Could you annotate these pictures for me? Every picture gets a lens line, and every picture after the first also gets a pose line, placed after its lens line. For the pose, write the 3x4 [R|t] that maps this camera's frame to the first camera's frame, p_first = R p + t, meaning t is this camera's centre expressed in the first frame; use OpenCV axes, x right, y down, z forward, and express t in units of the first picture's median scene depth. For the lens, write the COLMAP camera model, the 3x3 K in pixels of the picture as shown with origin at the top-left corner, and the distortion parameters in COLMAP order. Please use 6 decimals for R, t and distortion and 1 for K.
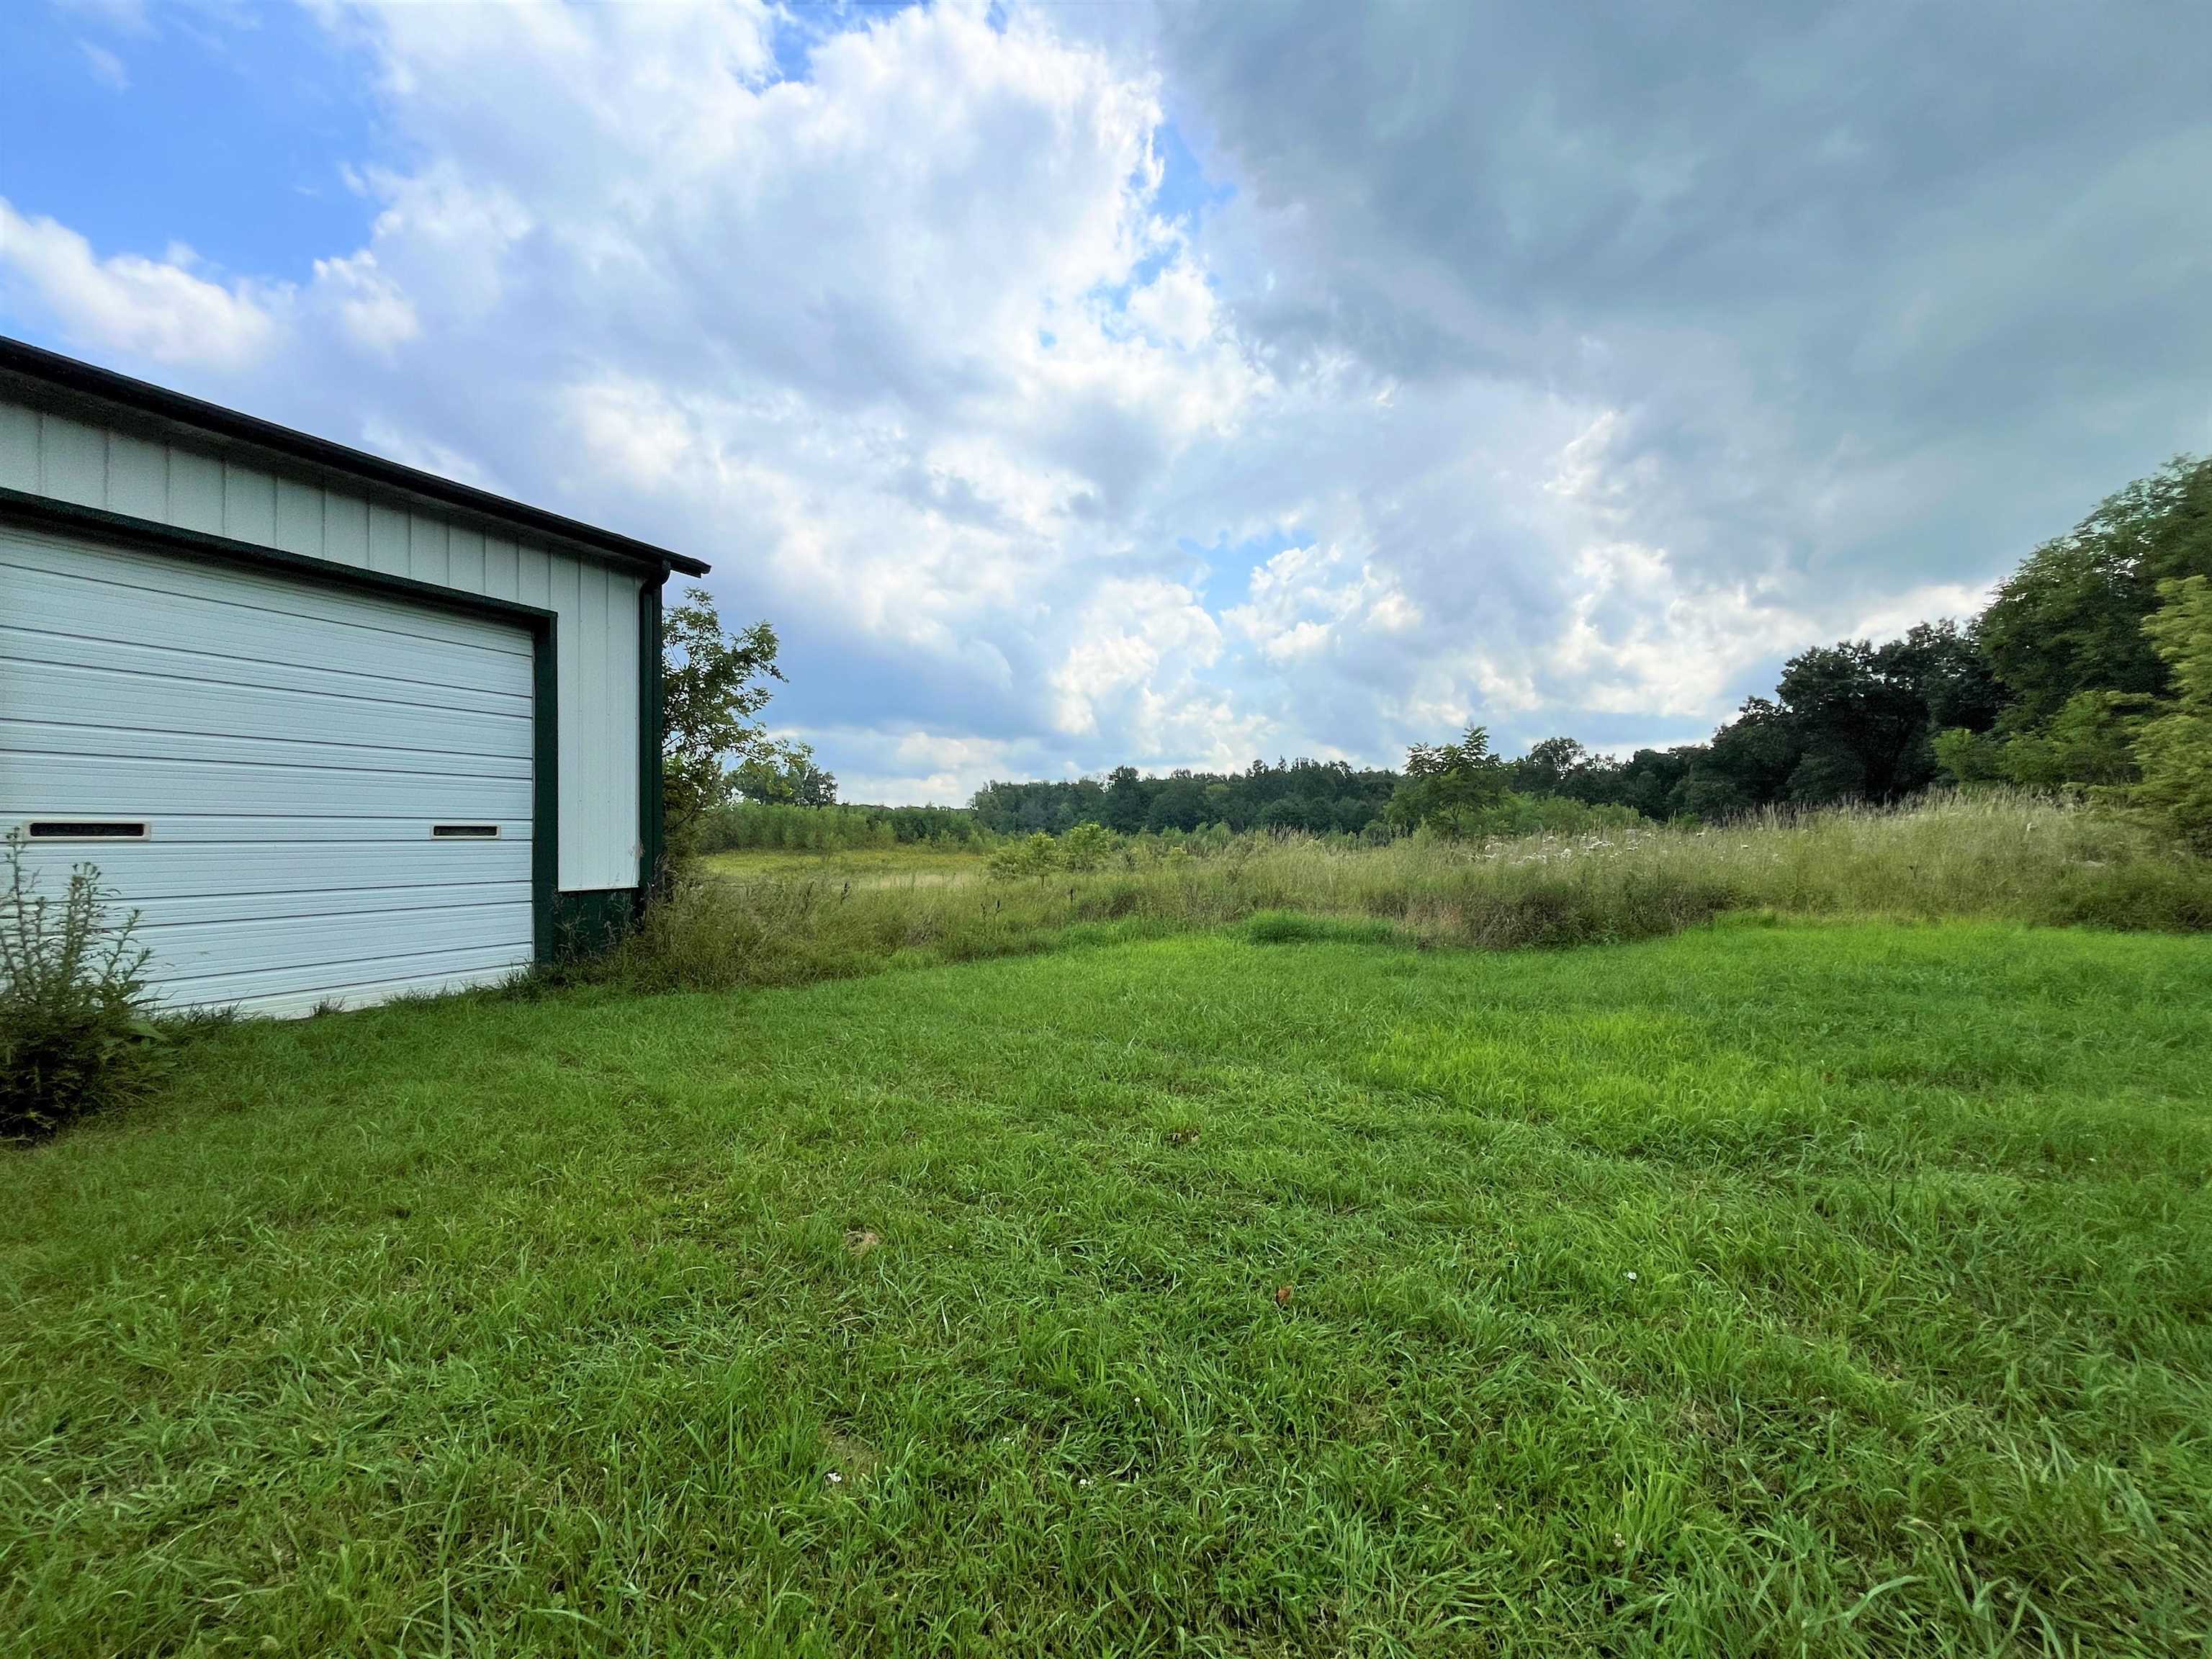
lens RADIAL K [[890.3, 0, 1106.0], [0, 890.3, 829.5], [0, 0, 1]] dist [-0.012530, 0.000185]
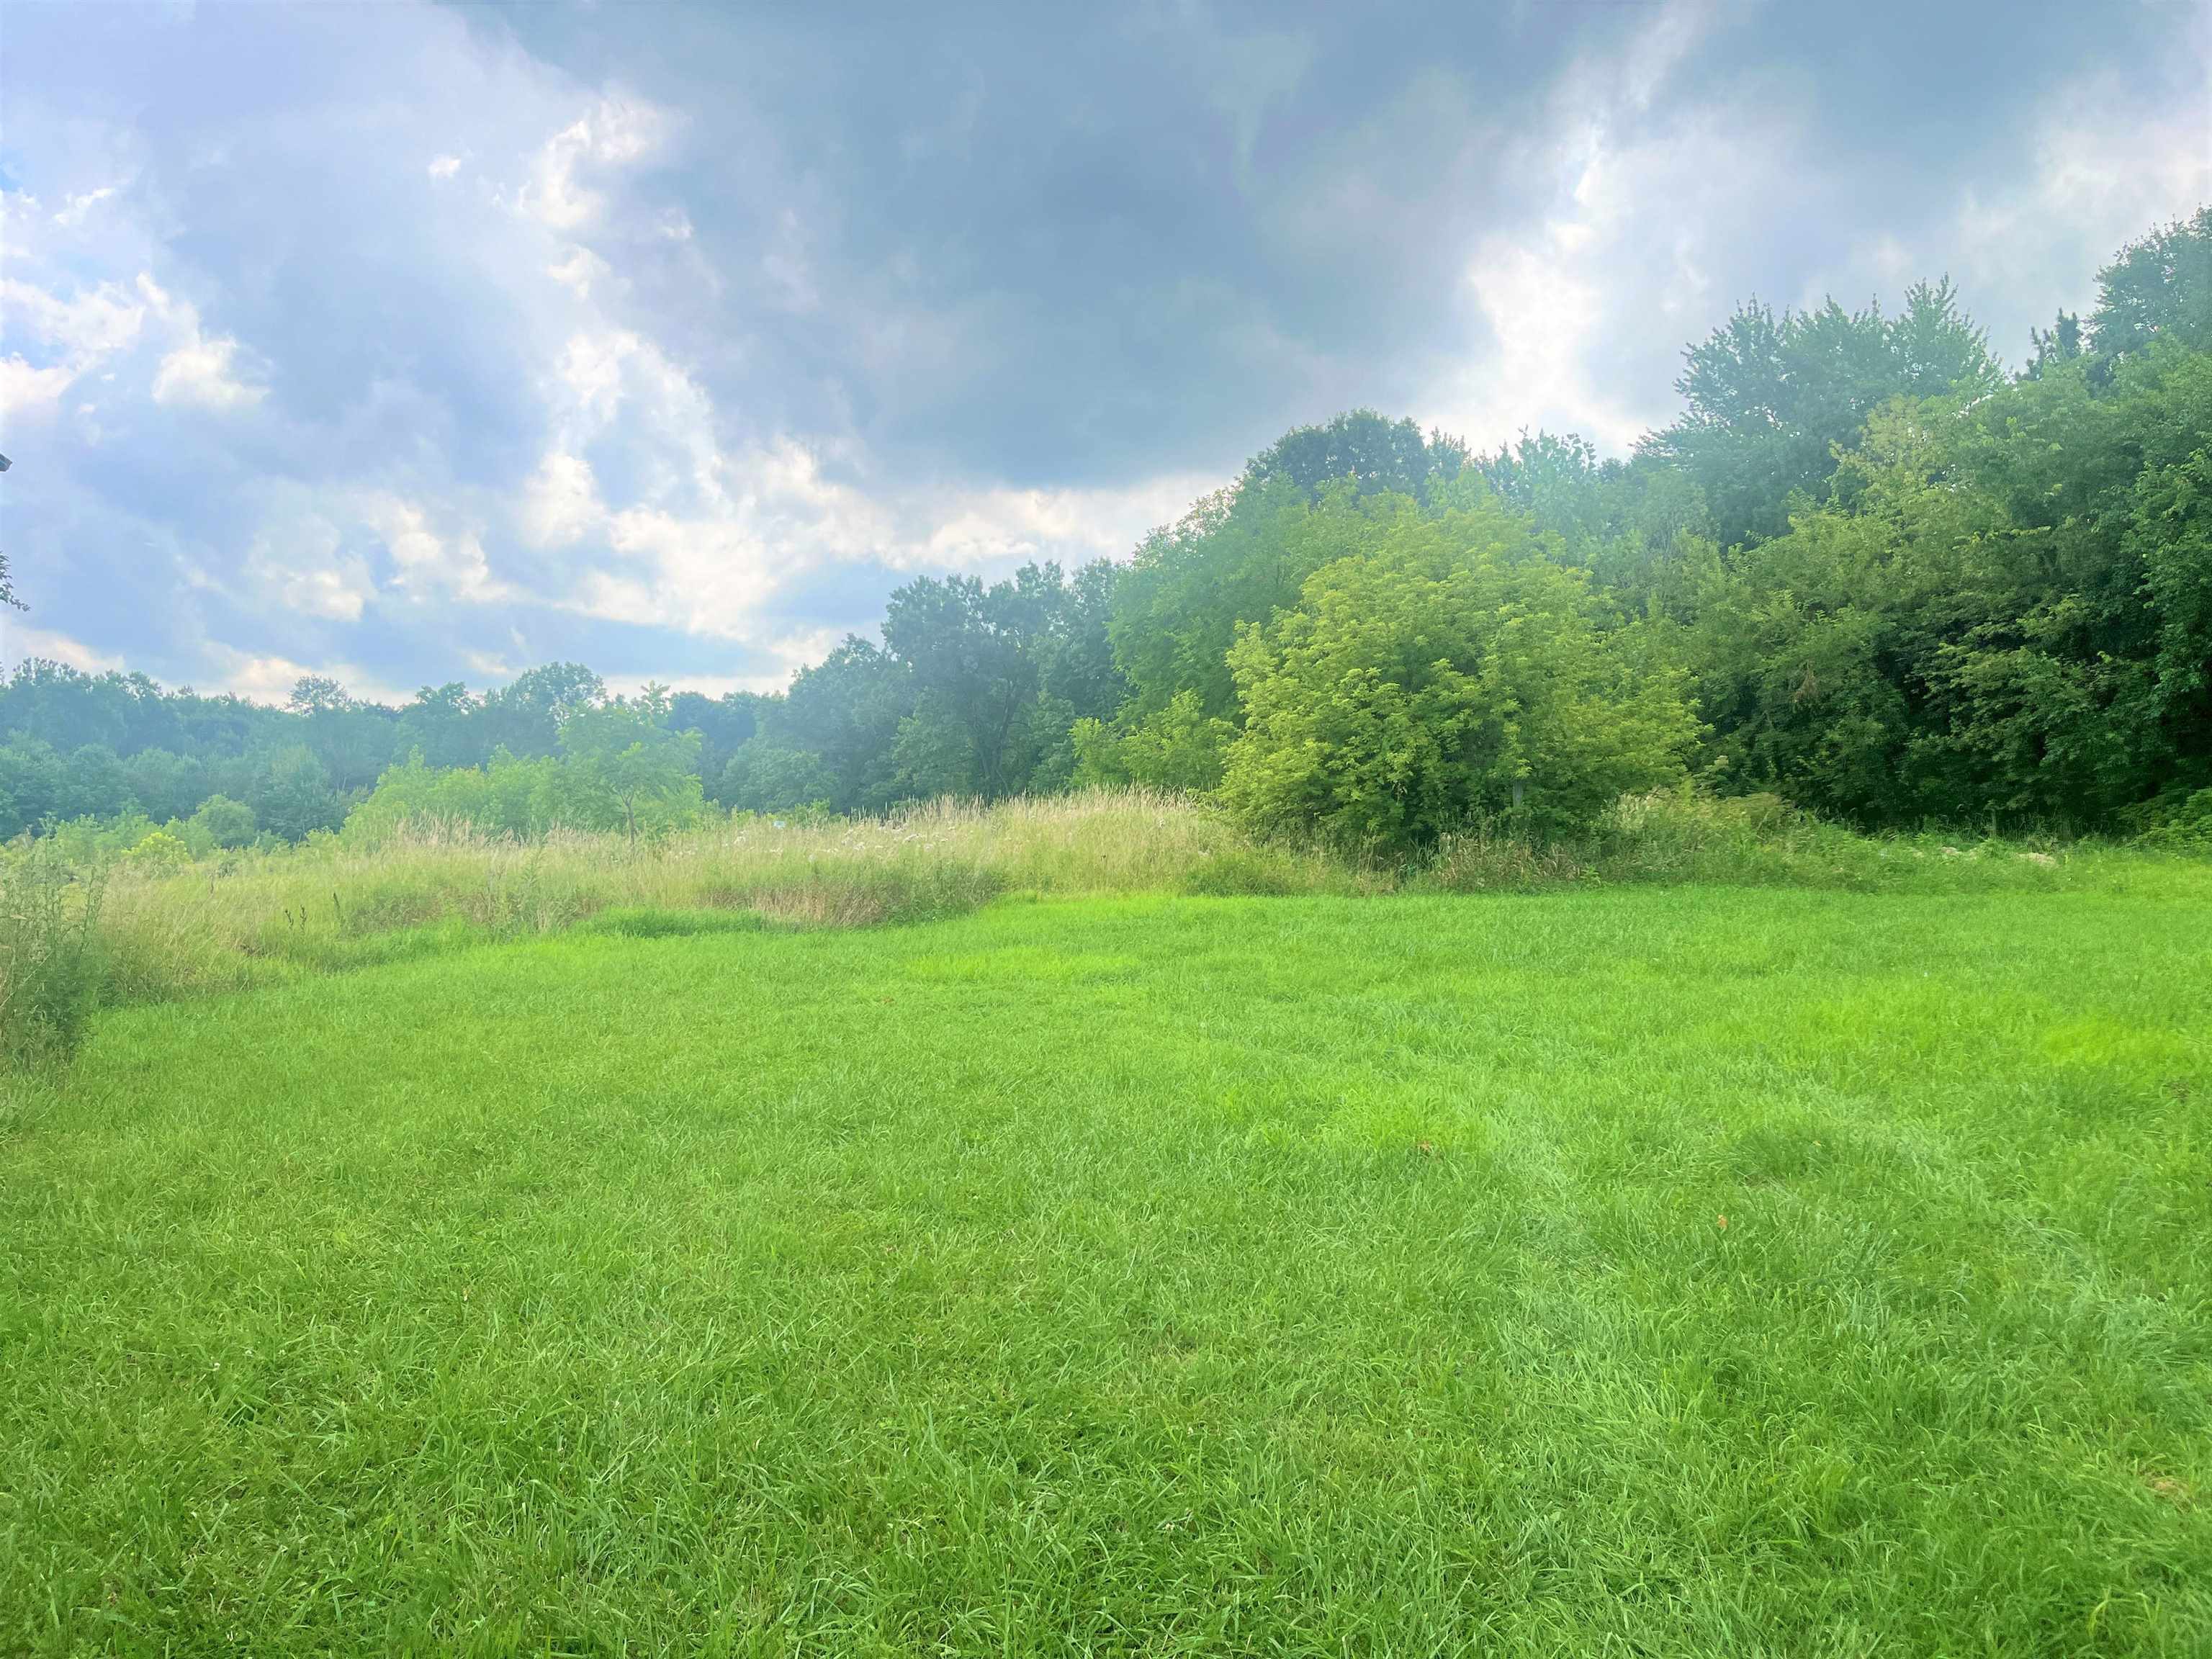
lens RADIAL K [[1670.4, 0, 1106.0], [0, 1670.4, 829.5], [0, 0, 1]] dist [0.000981, -0.011113]
pose [[0.688893, 0.003862, 0.724852, -0.040474], [-0.010475, 0.999934, 0.004627, -0.000292], [-0.724787, -0.010781, 0.688889, -0.031761]]
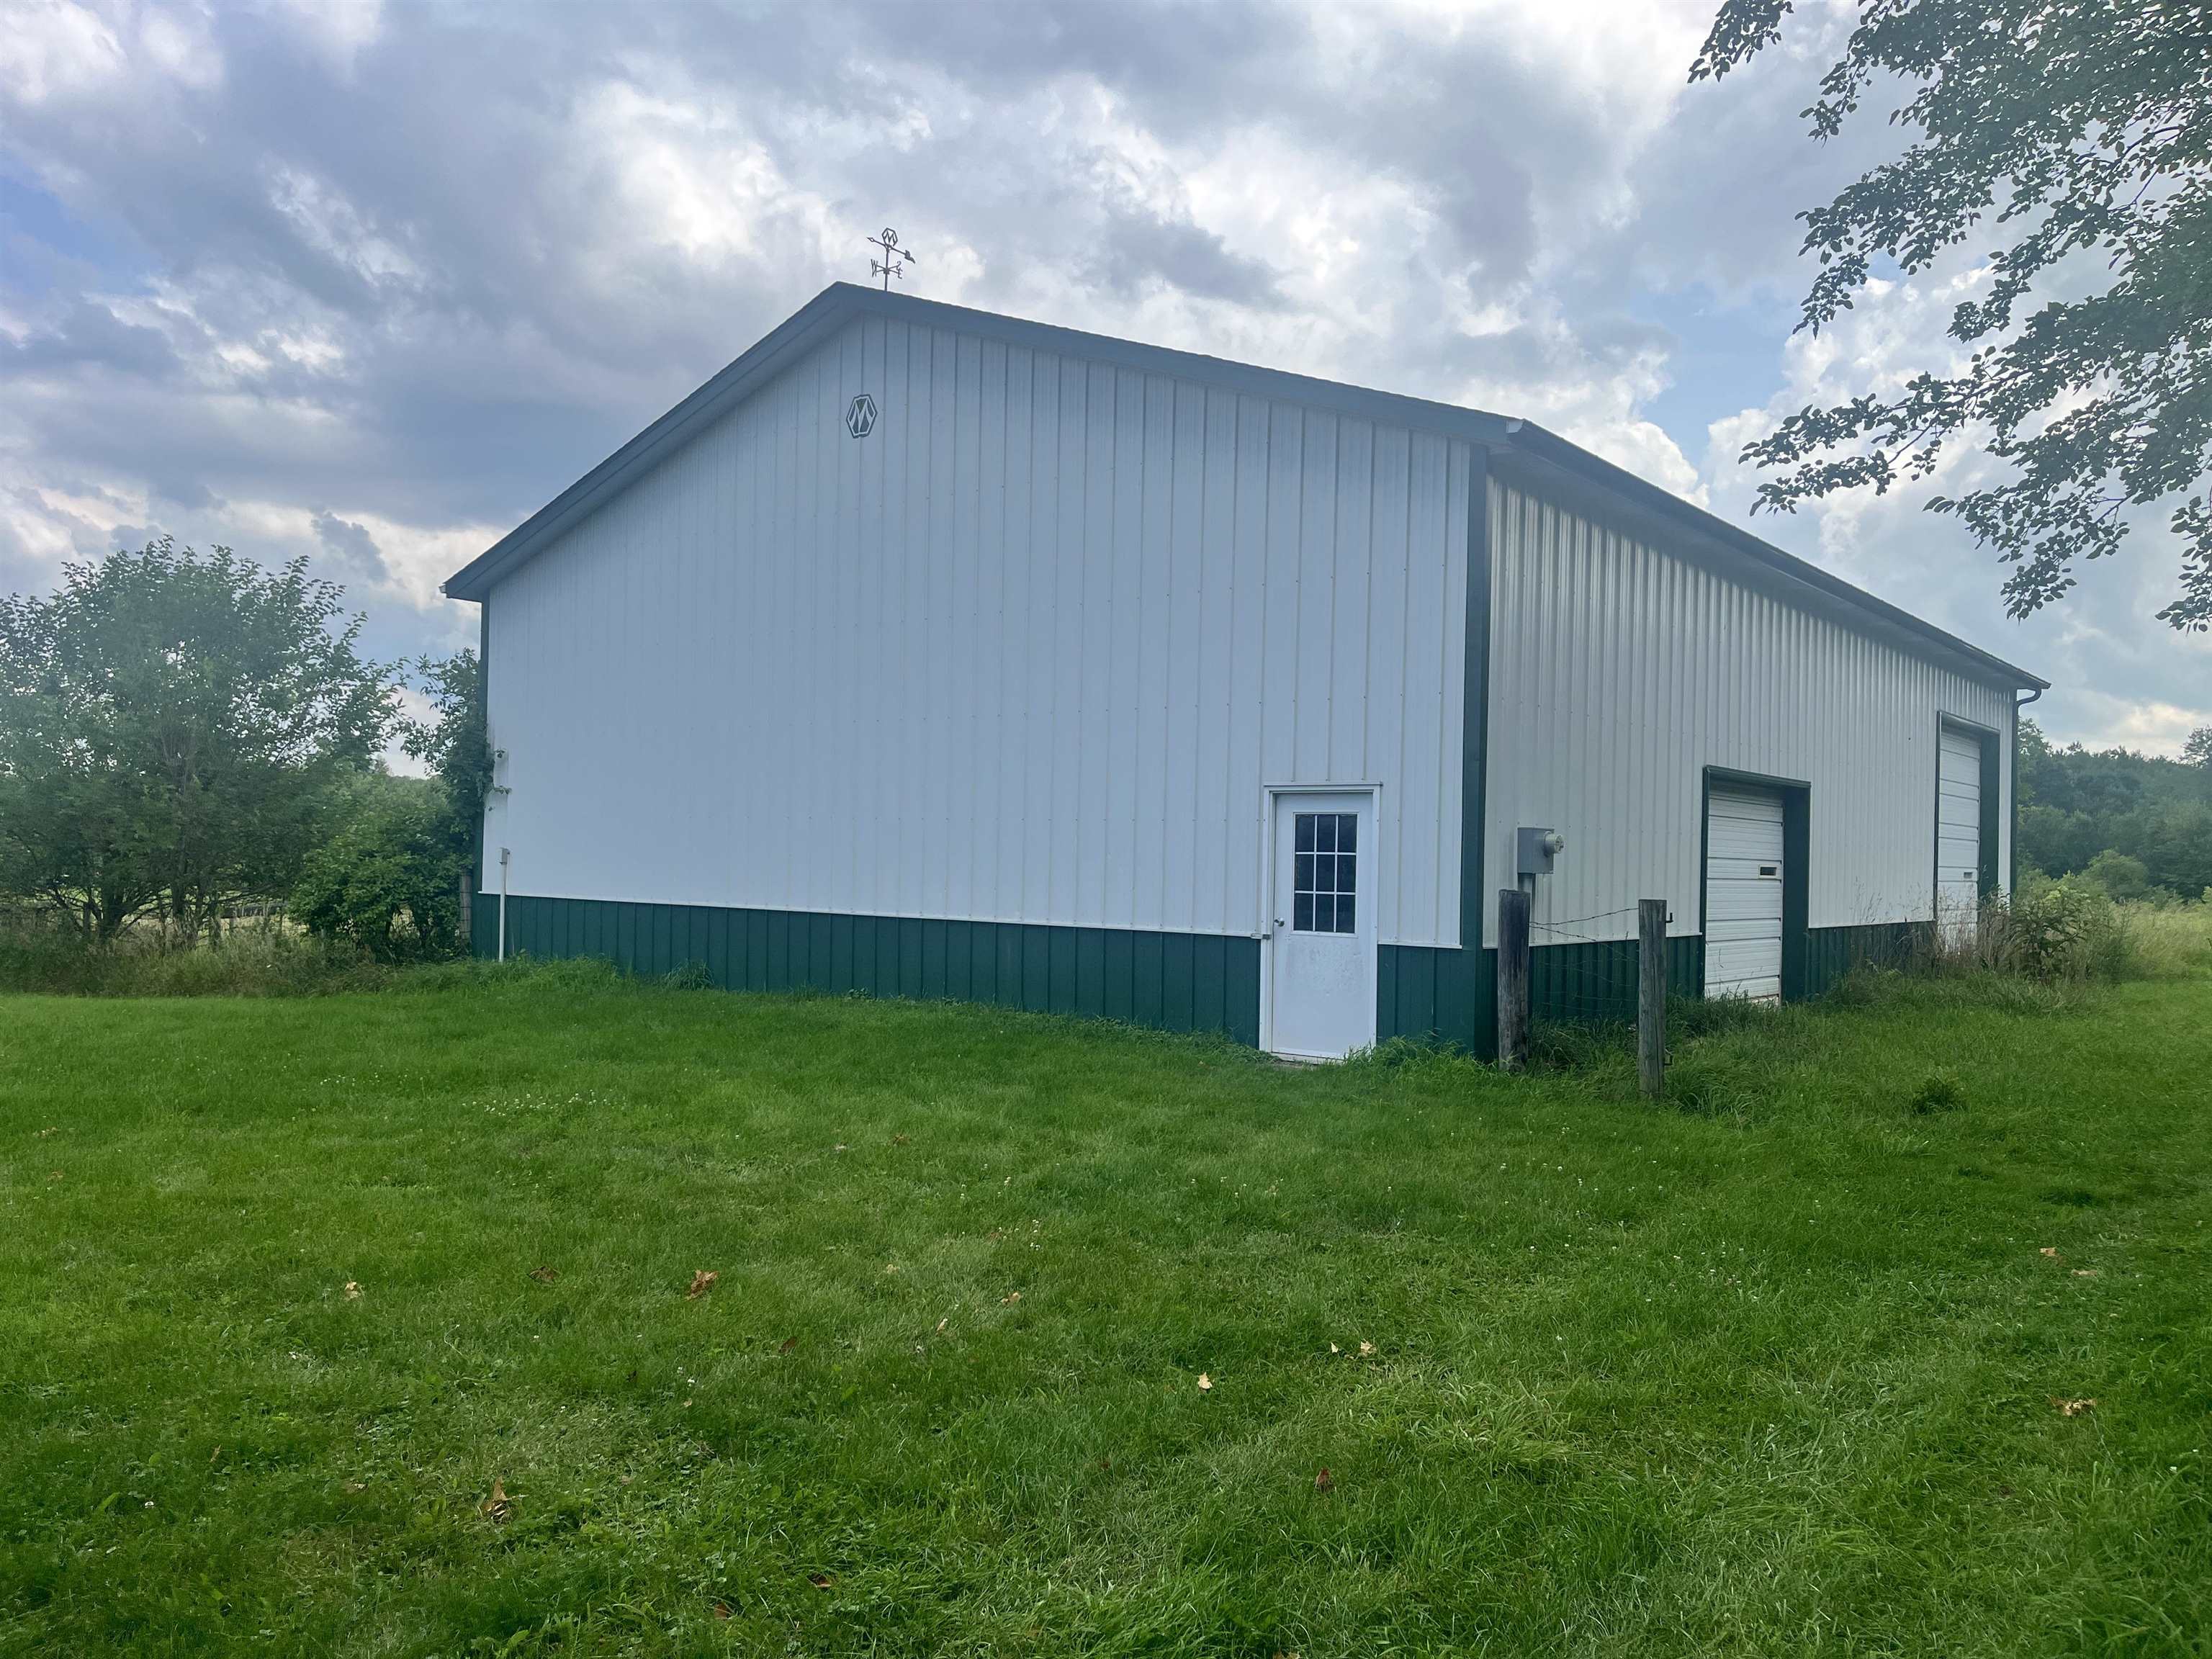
lens RADIAL K [[1670.4, 0, 1106.0], [0, 1670.4, 829.5], [0, 0, 1]] dist [0.000981, -0.011113]
pose [[0.976486, 0.015976, -0.214989, -0.060198], [-0.018734, 0.999766, -0.010800, -0.000862], [0.214766, 0.014573, 0.976557, -0.080043]]
